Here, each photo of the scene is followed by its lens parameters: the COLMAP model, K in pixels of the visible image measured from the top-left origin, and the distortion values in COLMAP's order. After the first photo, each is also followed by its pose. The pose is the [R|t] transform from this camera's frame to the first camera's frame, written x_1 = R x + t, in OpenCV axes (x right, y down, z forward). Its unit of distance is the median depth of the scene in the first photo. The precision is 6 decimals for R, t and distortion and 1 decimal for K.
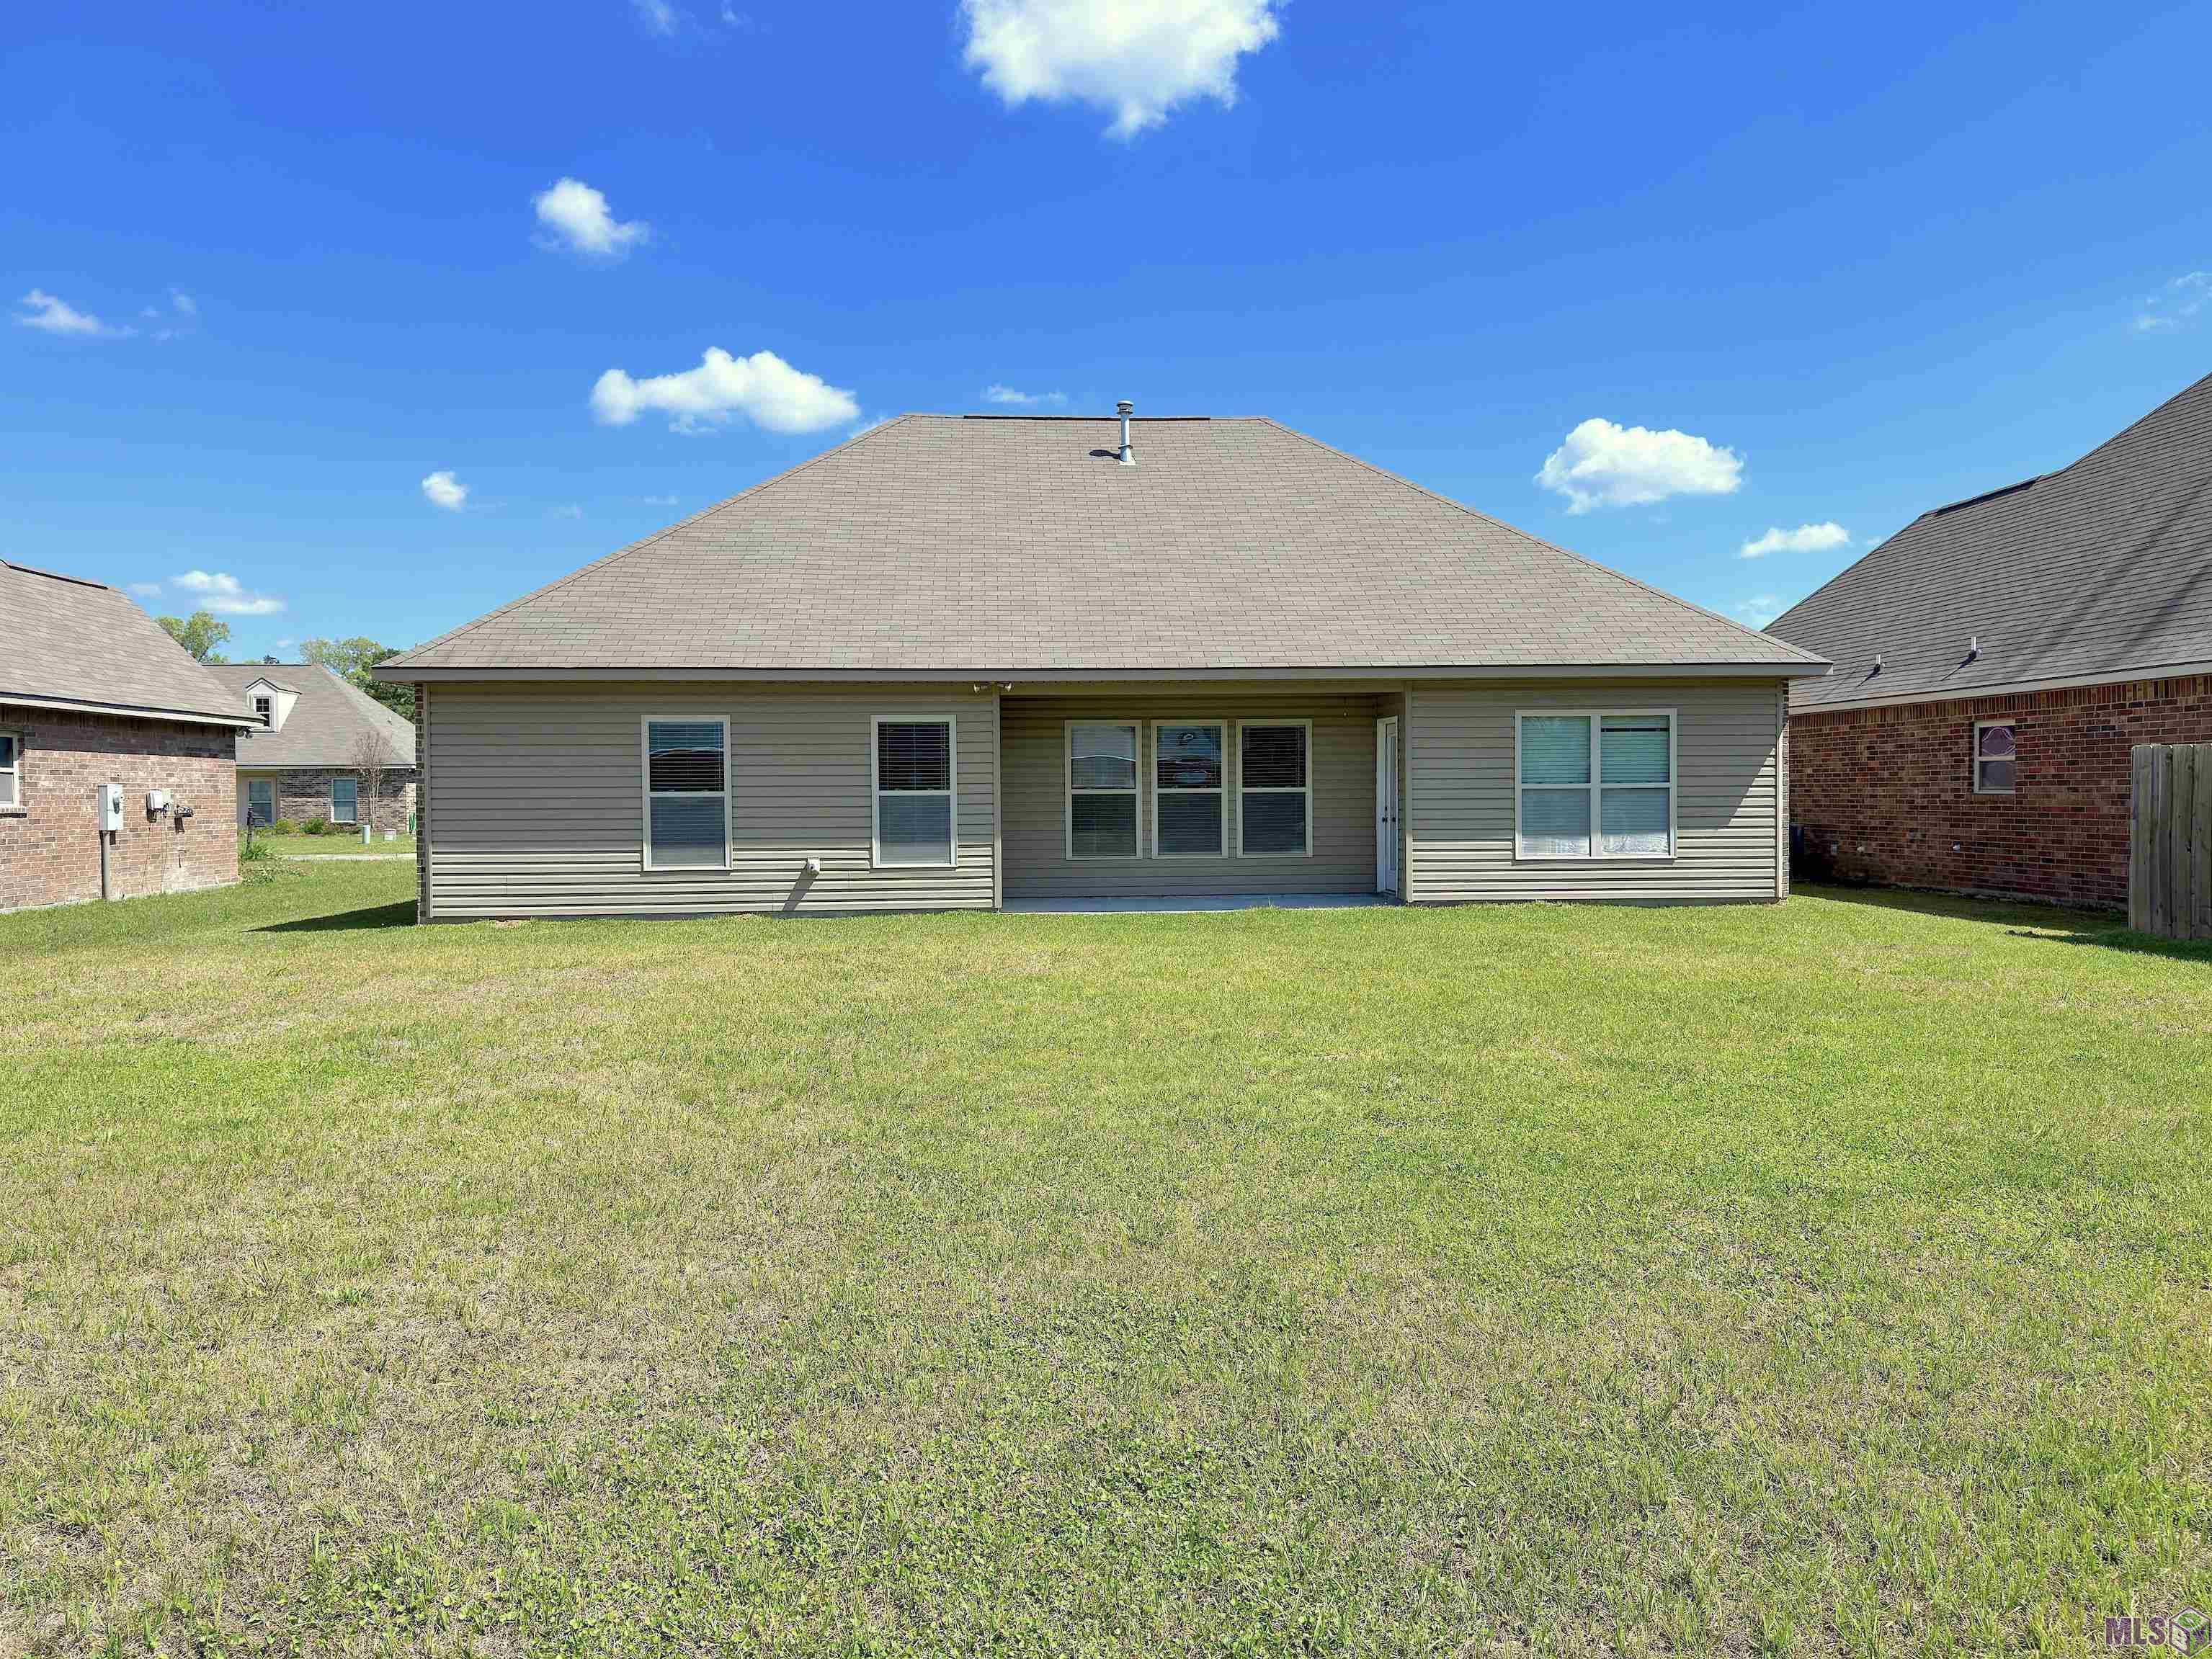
lens RADIAL K [[1523.9, 0, 1106.0], [0, 1523.9, 829.5], [0, 0, 1]] dist [0.015976, -0.000447]
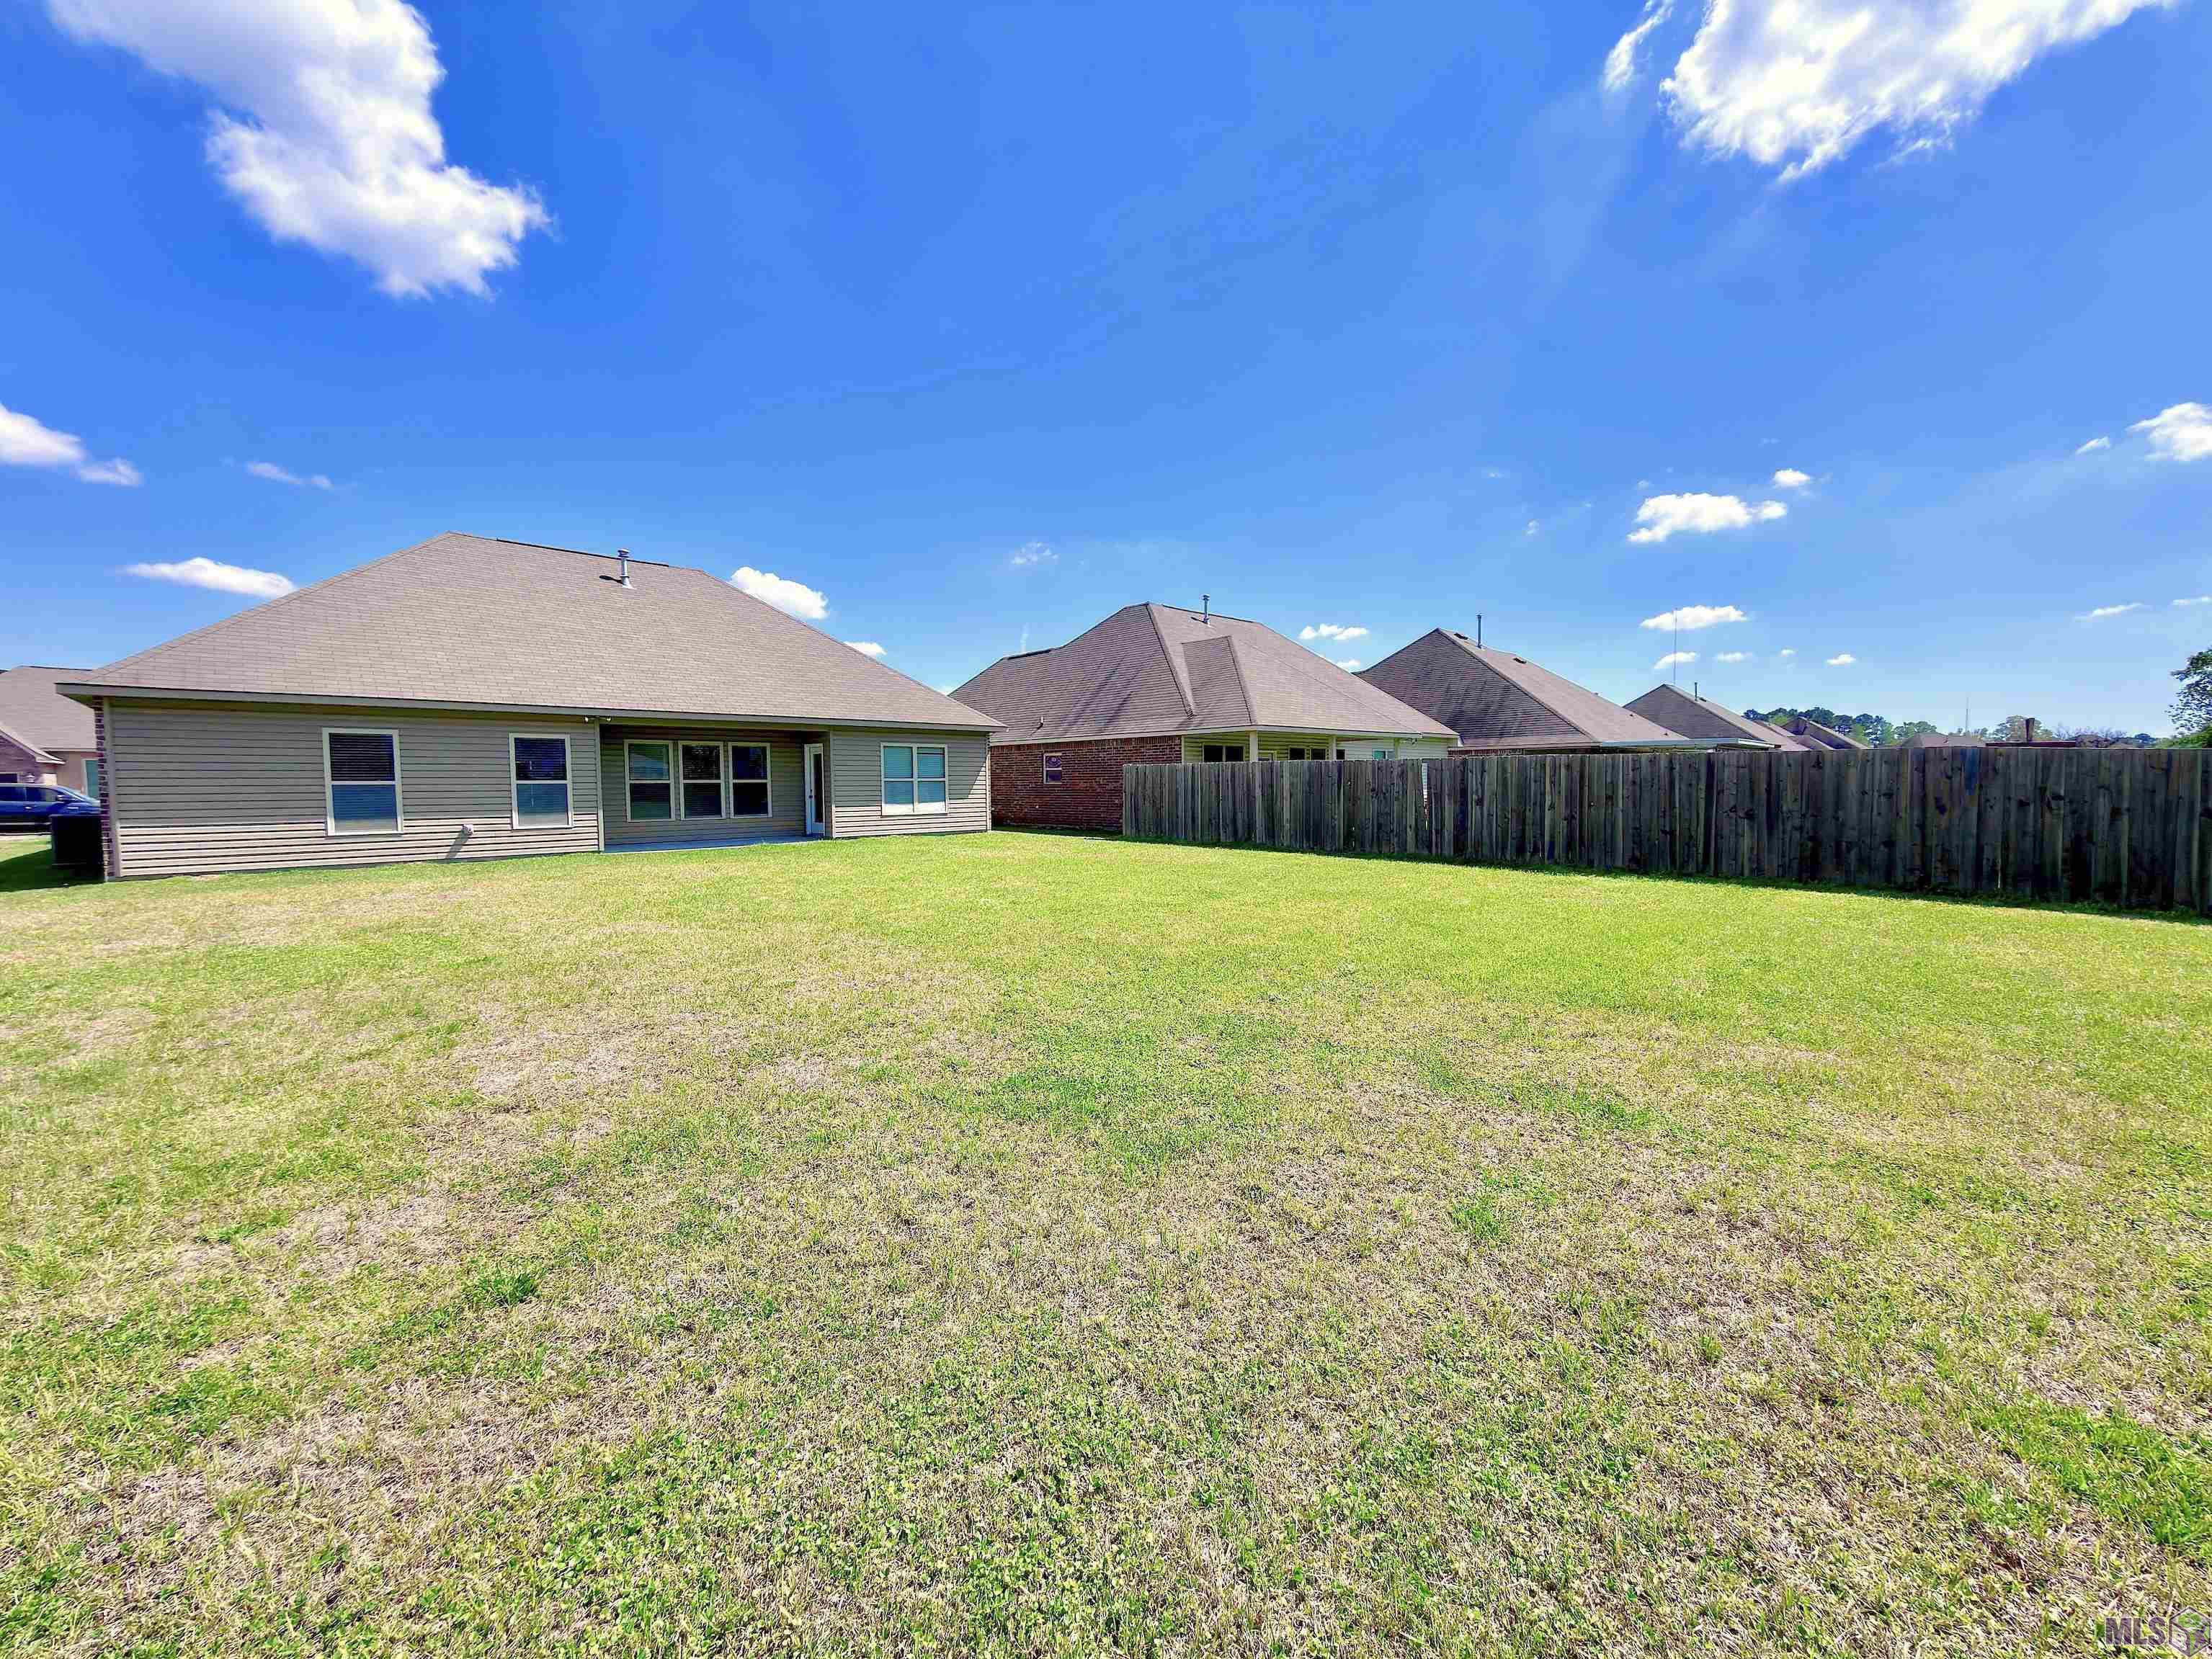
lens RADIAL K [[886.8, 0, 1106.0], [0, 886.8, 829.5], [0, 0, 1]] dist [-0.000258, -0.000227]
pose [[0.766563, -0.031689, 0.641387, -0.261806], [0.016624, 0.999426, 0.029511, 0.008366], [-0.641954, -0.011959, 0.766650, -0.108434]]
